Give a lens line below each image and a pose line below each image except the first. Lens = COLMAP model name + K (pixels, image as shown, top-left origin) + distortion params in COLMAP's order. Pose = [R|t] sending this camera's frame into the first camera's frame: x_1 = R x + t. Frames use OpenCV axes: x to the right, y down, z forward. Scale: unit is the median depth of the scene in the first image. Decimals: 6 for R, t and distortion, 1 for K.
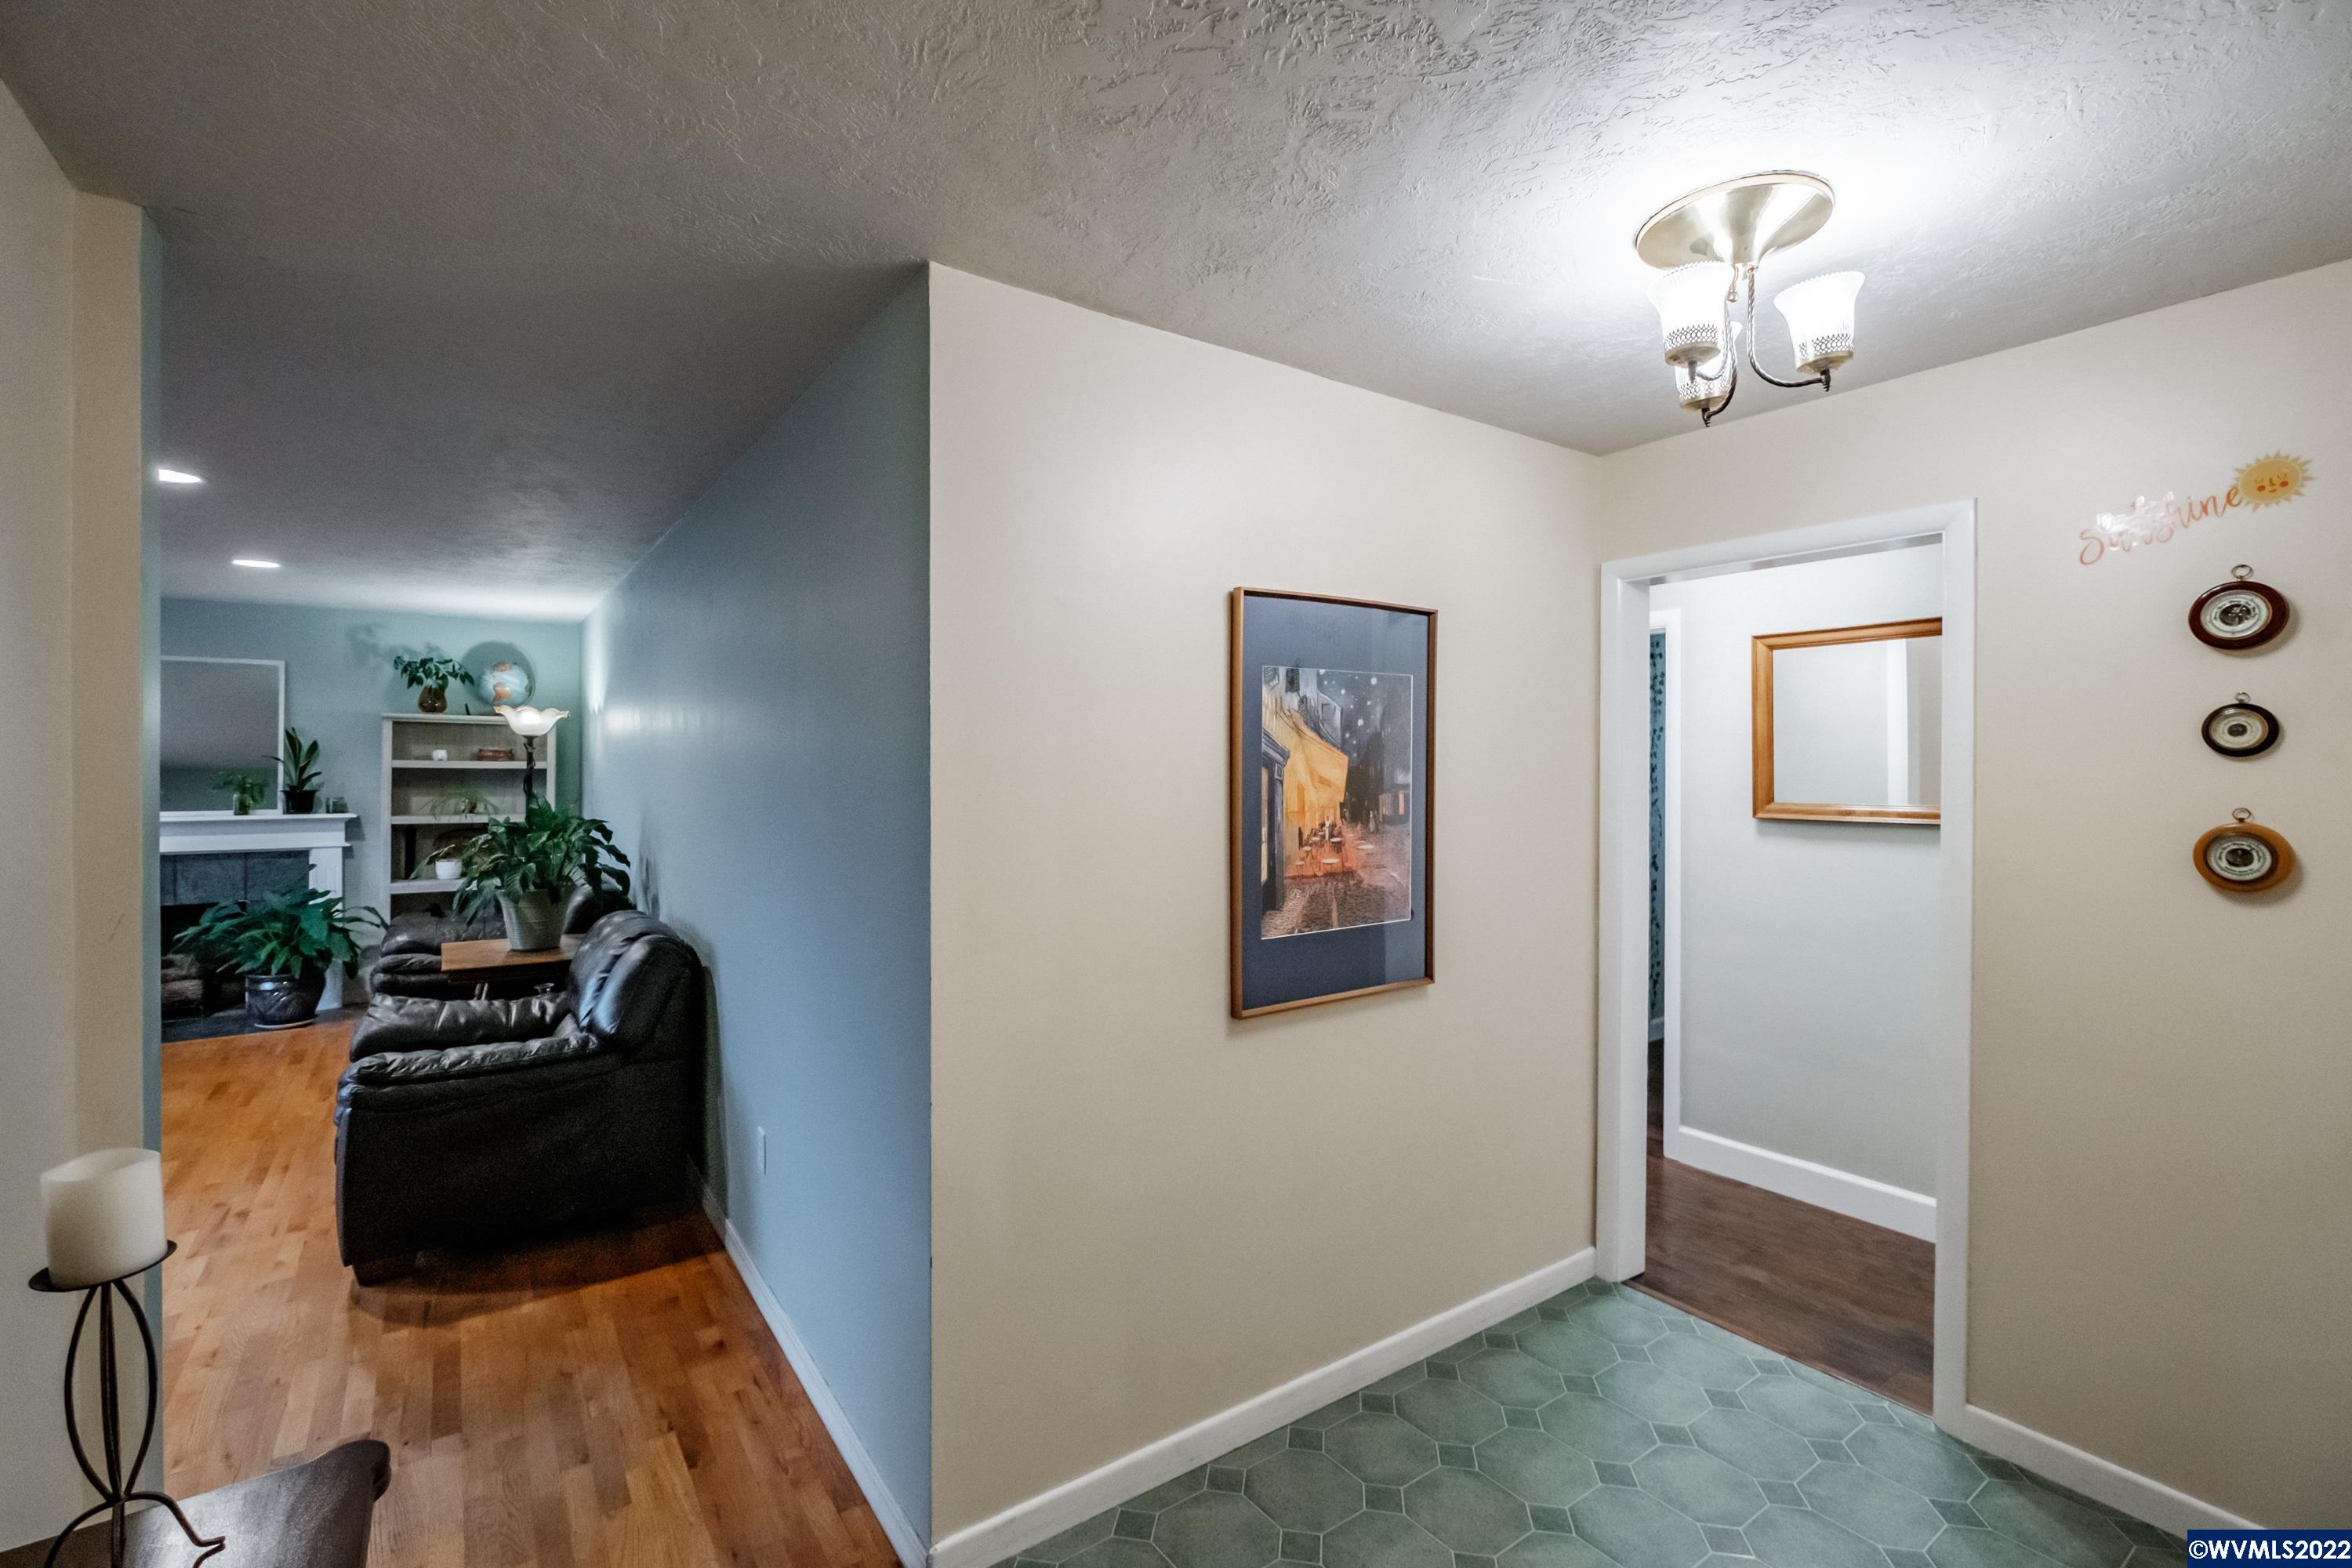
lens RADIAL K [[1028.7, 0, 1176.0], [0, 1028.7, 784.0], [0, 0, 1]] dist [-0.017253, -0.000079]
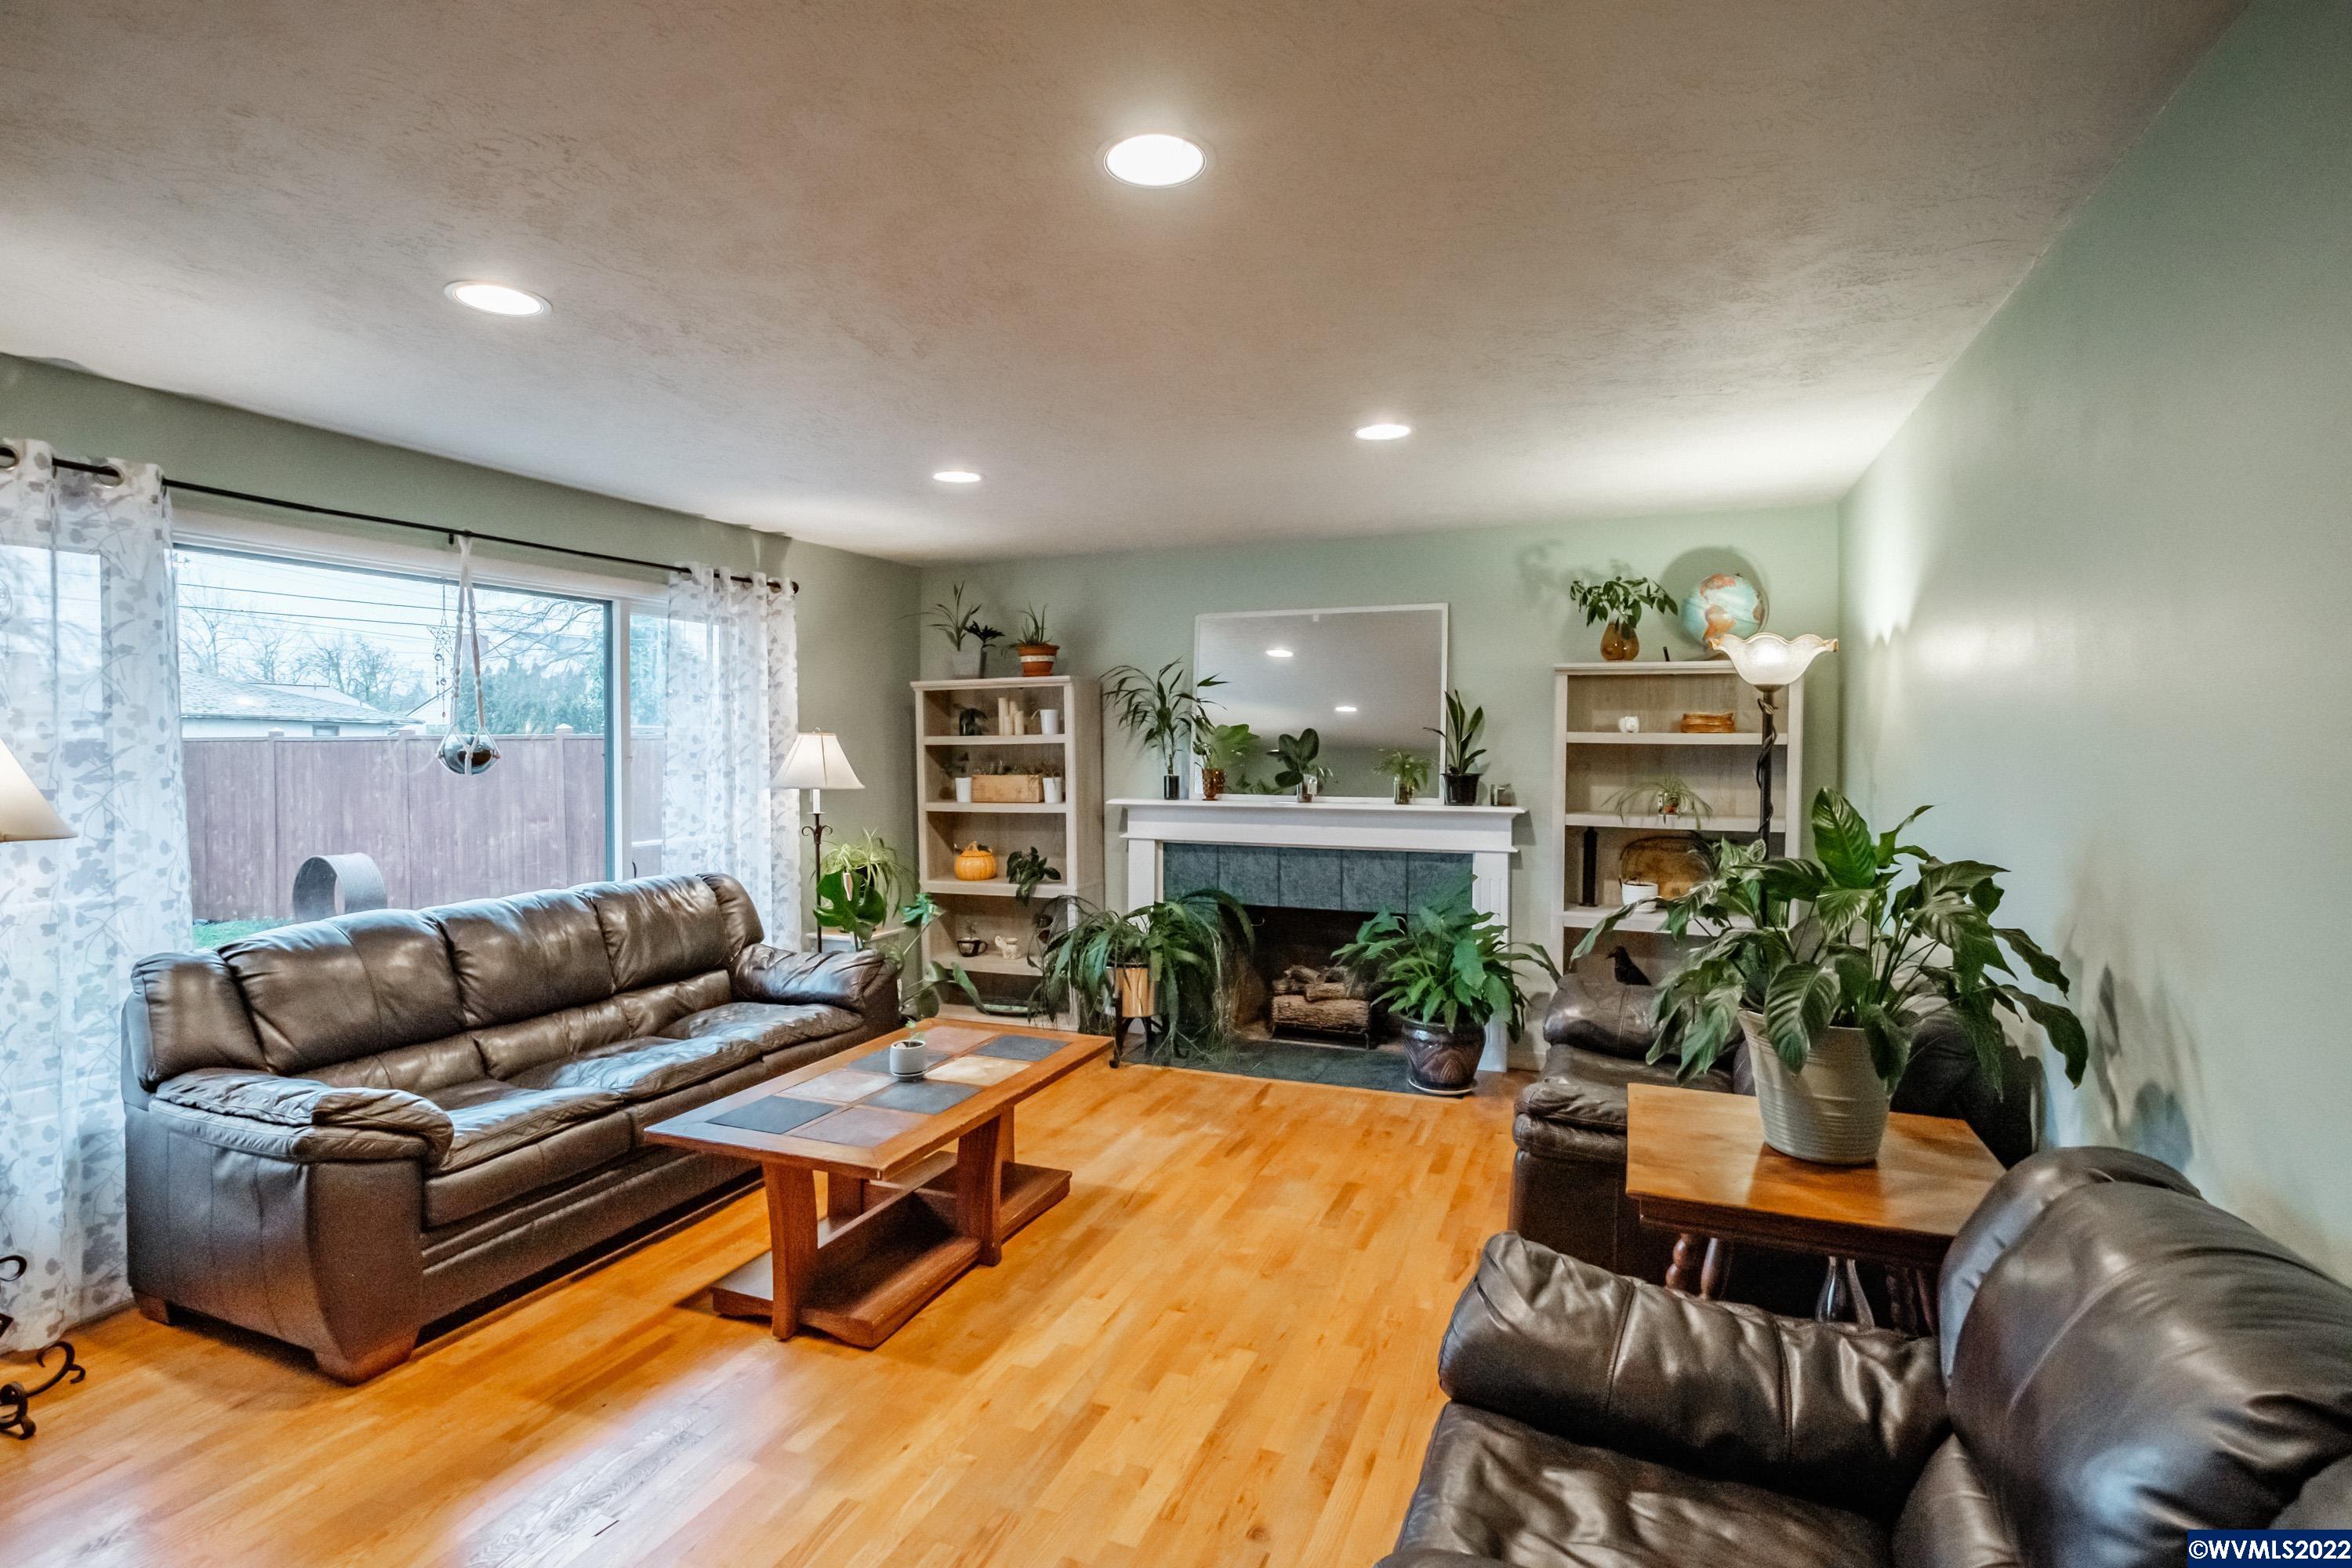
lens RADIAL K [[1136.4, 0, 1174.2], [0, 1136.4, 741.2], [0, 0, 1]] dist [0.000193, 0.000100]
pose [[0.534558, -0.006603, -0.845106, -0.267361], [-0.014509, 0.999750, -0.016989, -0.000396], [0.845007, 0.021344, 0.534329, 0.371497]]
